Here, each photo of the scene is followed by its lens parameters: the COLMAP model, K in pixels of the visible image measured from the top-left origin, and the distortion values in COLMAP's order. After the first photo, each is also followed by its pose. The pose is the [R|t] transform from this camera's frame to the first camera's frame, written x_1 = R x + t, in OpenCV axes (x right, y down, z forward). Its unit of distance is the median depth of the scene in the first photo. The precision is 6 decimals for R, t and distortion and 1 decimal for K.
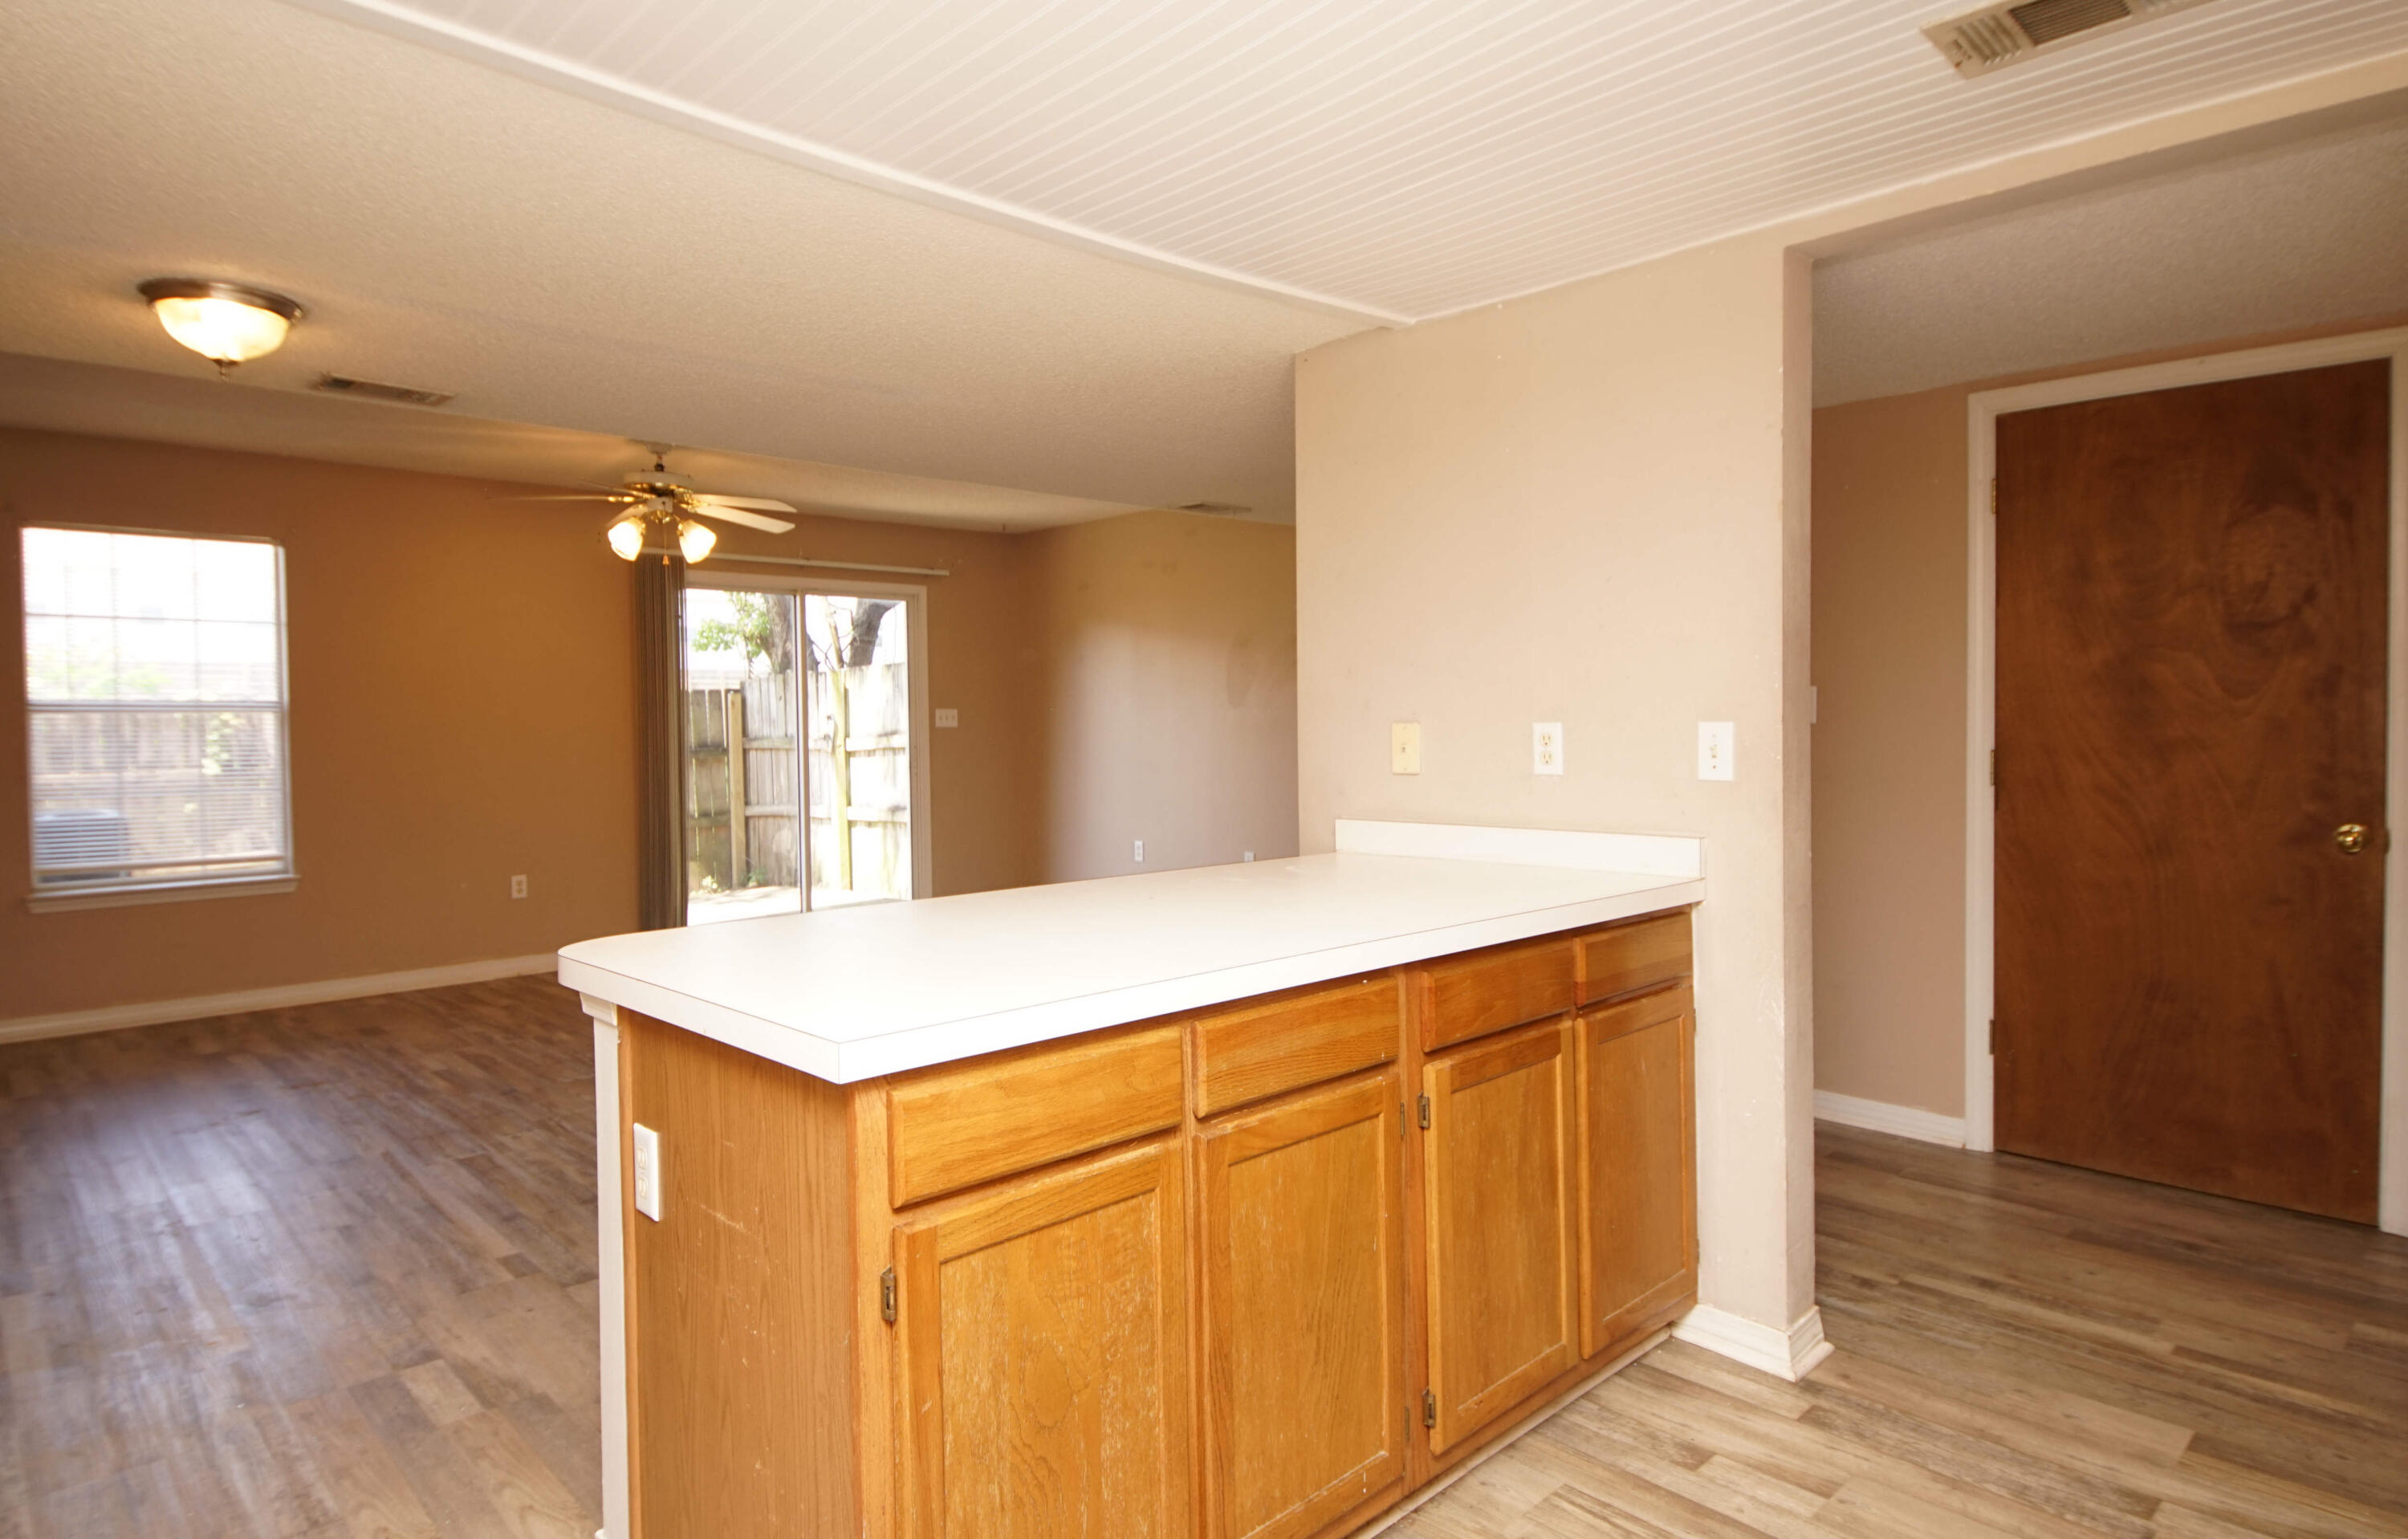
lens RADIAL K [[1323.8, 0, 1205.3], [0, 1323.8, 750.2], [0, 0, 1]] dist [0.003159, 0.002686]
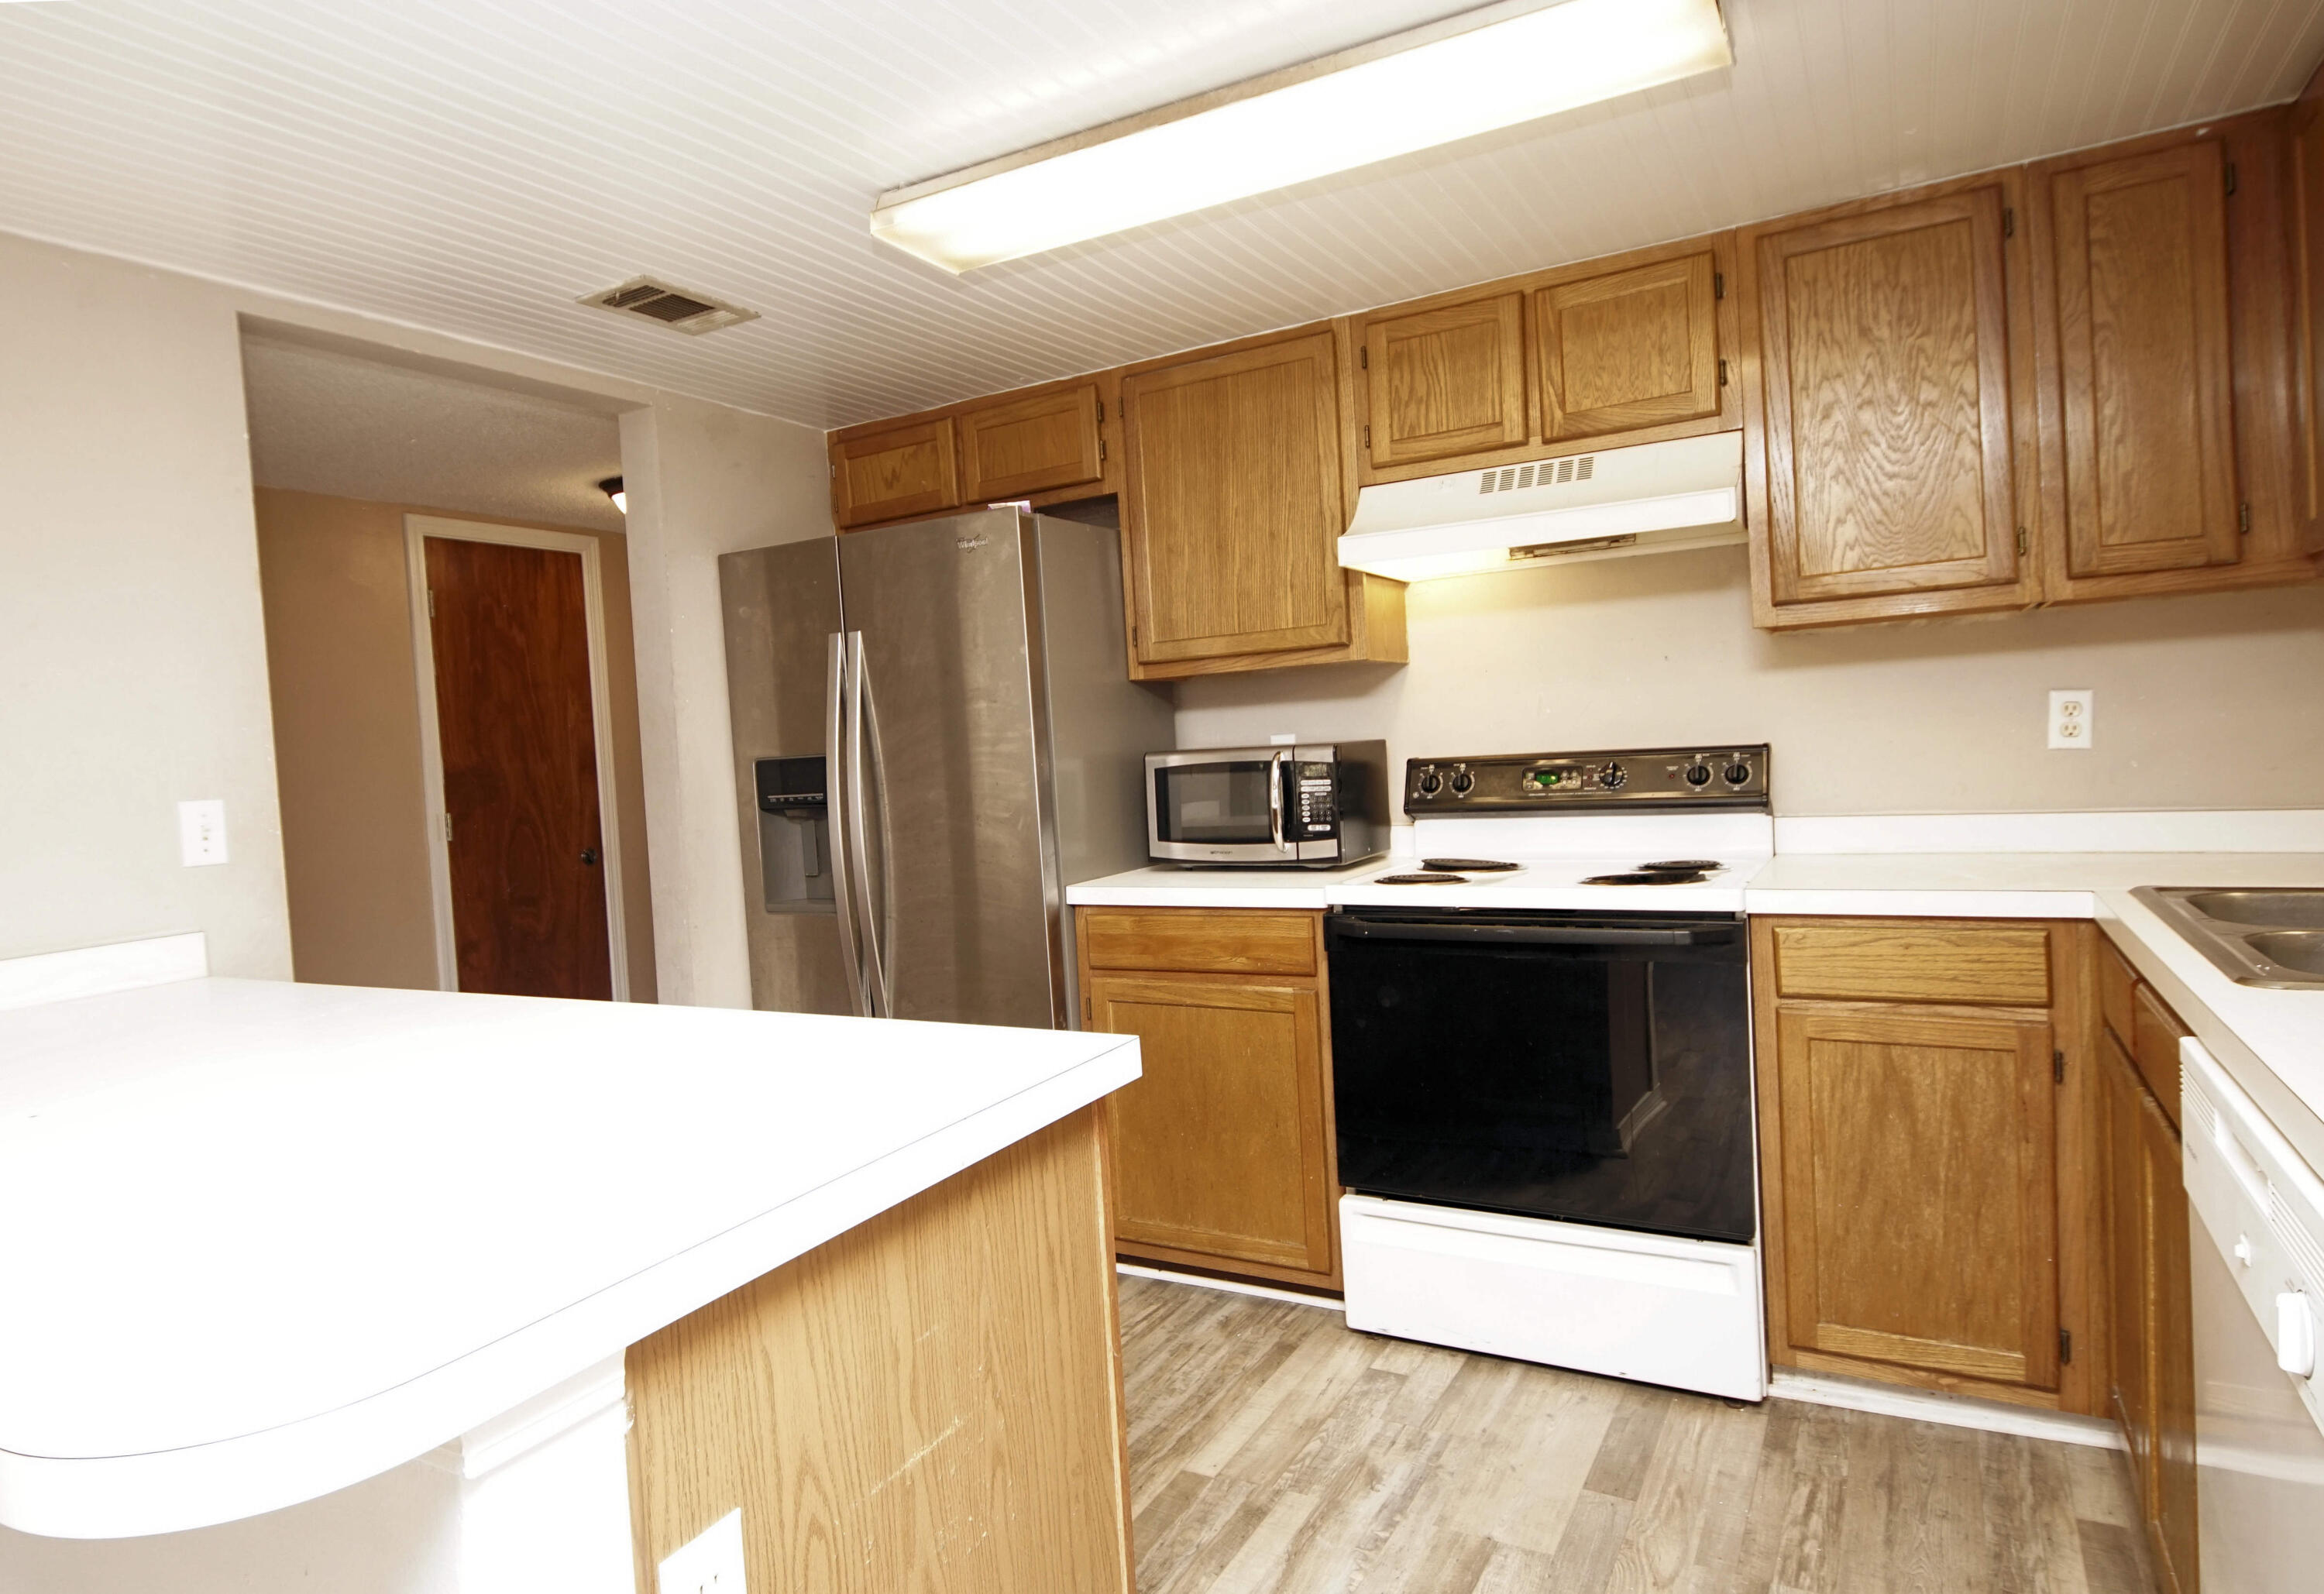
lens RADIAL K [[1324.5, 0, 1092.9], [0, 1324.5, 800.8], [0, 0, 1]] dist [0.026614, -0.024907]
pose [[-0.254943, -0.016390, 0.966817, -0.399223], [0.086998, 0.995412, 0.039815, -0.002126], [-0.963034, 0.094262, -0.252348, 0.393871]]
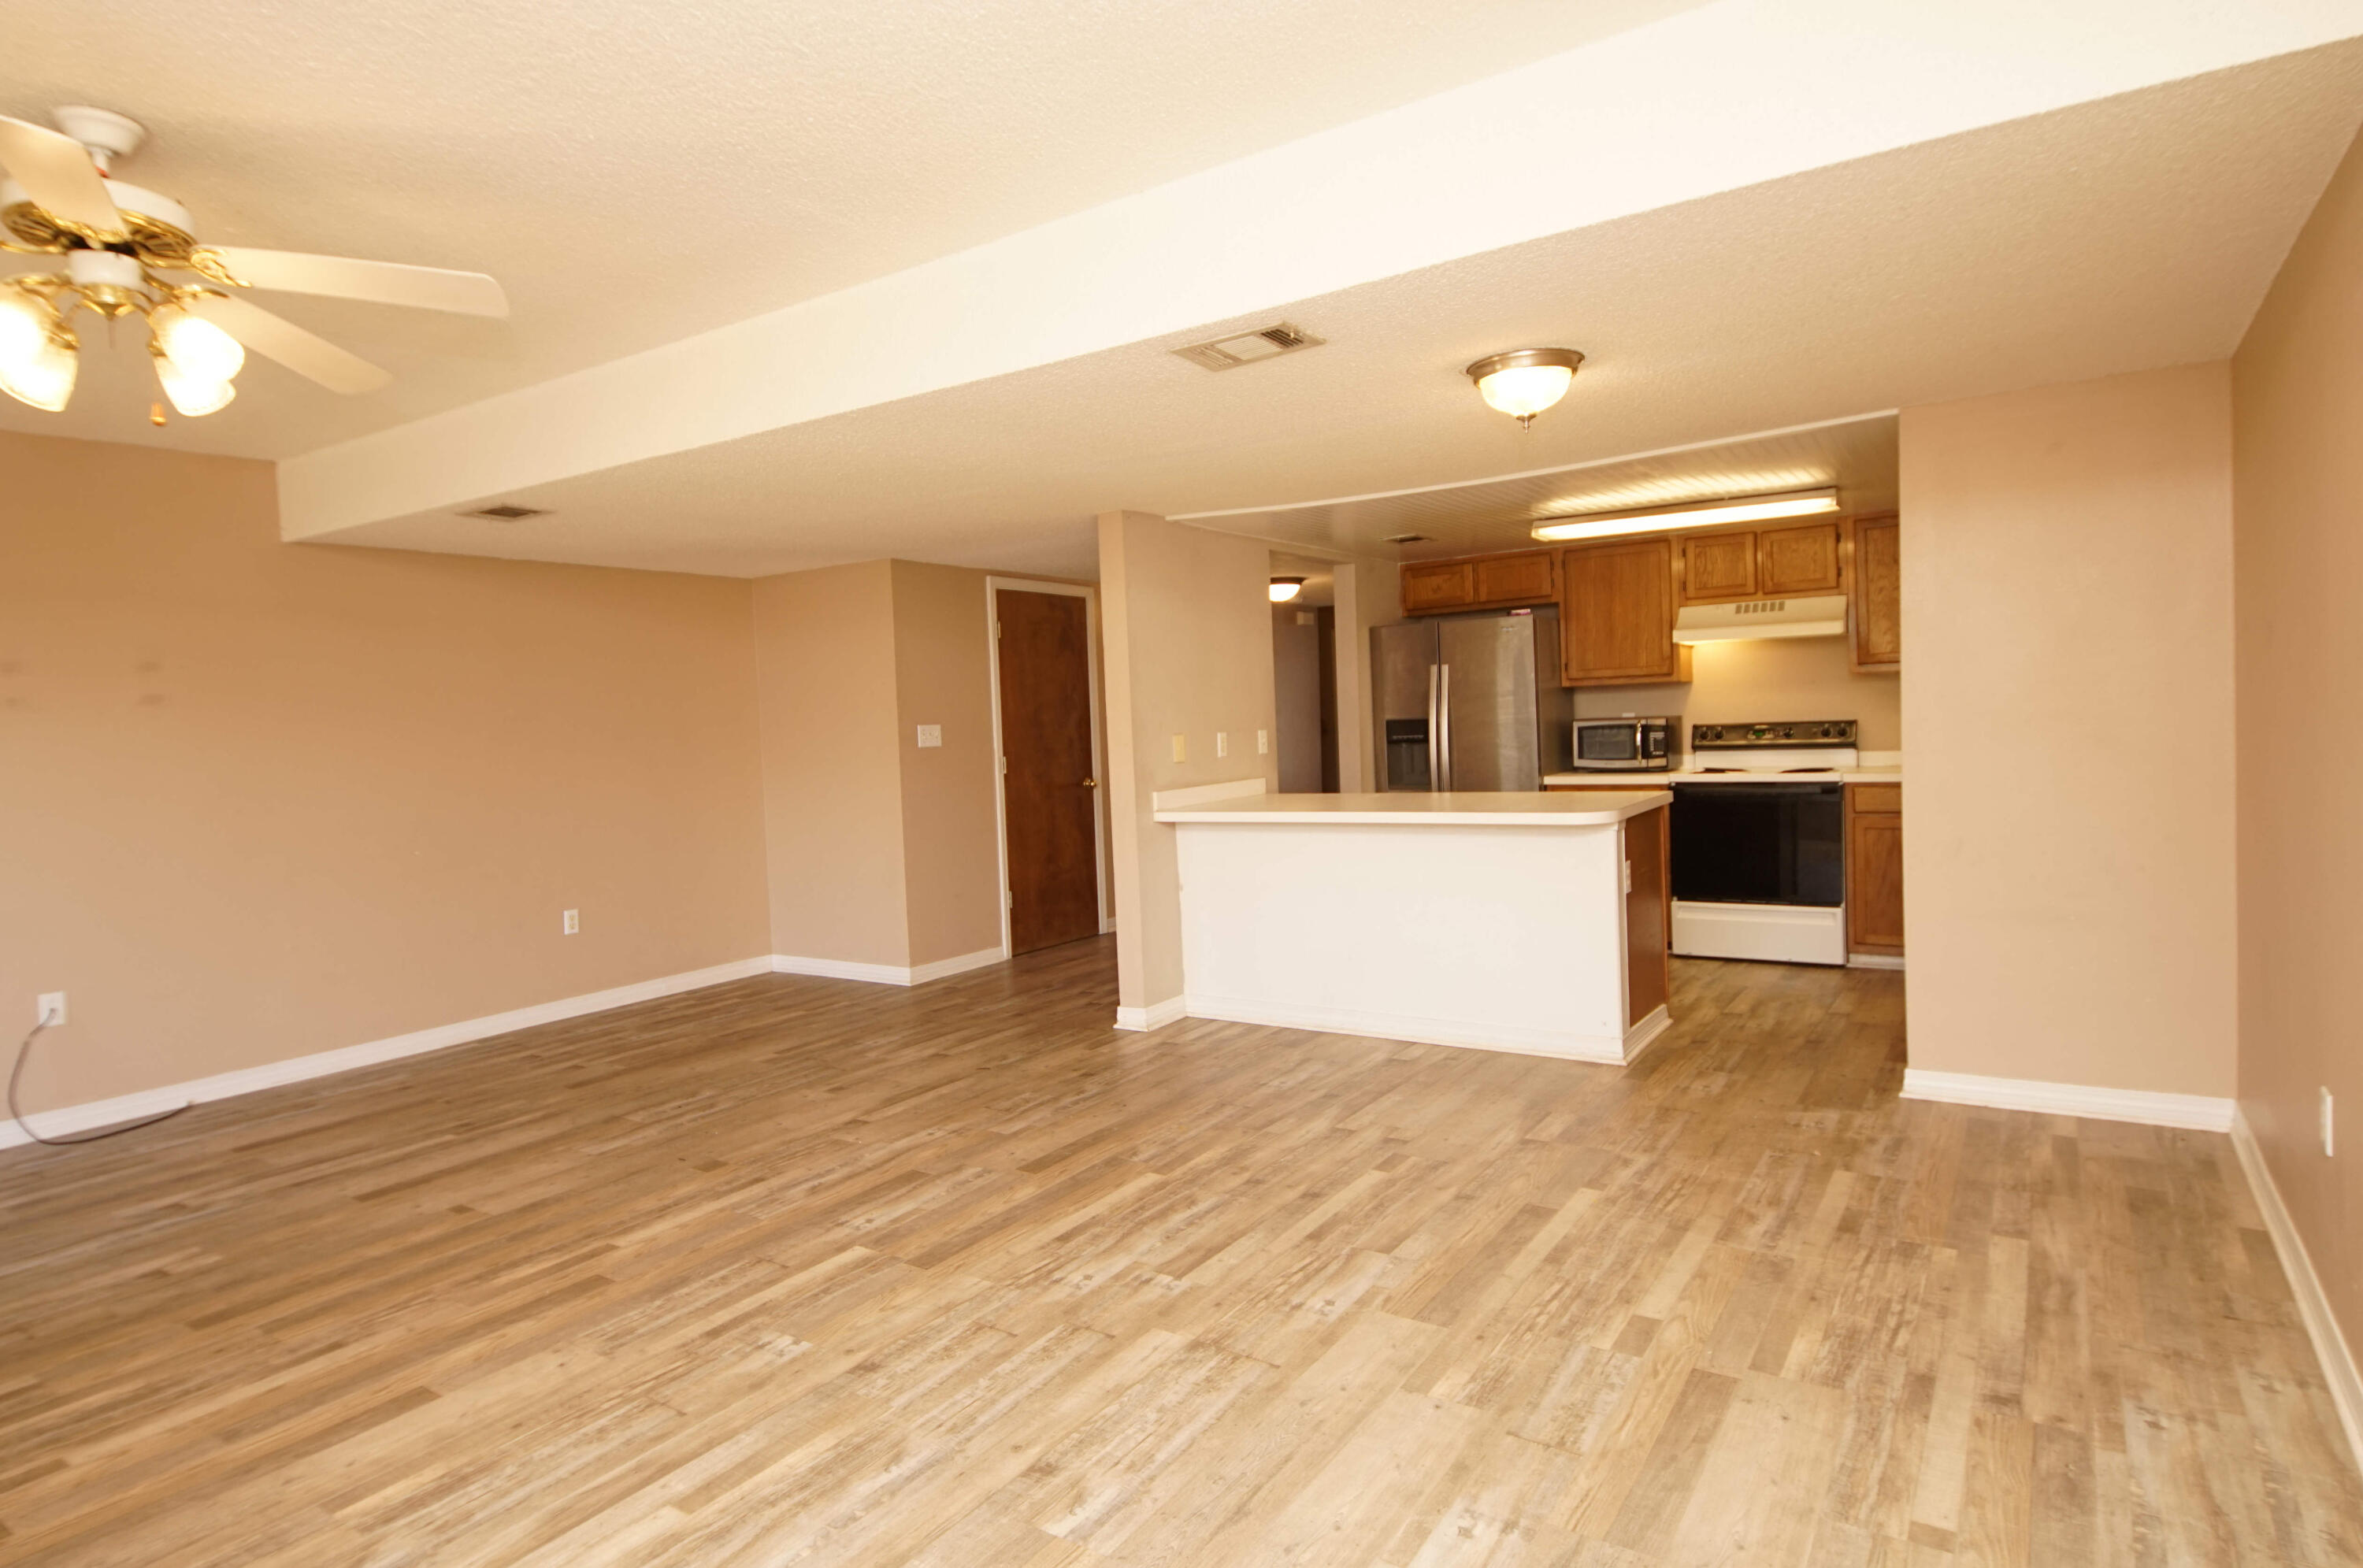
lens RADIAL K [[1269.1, 0, 1157.9], [0, 1269.1, 788.9], [0, 0, 1]] dist [0.019791, -0.017662]
pose [[-0.198861, -0.032462, 0.979490, -1.172574], [0.069580, 0.996461, 0.047151, -0.022600], [-0.977555, 0.077530, -0.195899, 1.020666]]
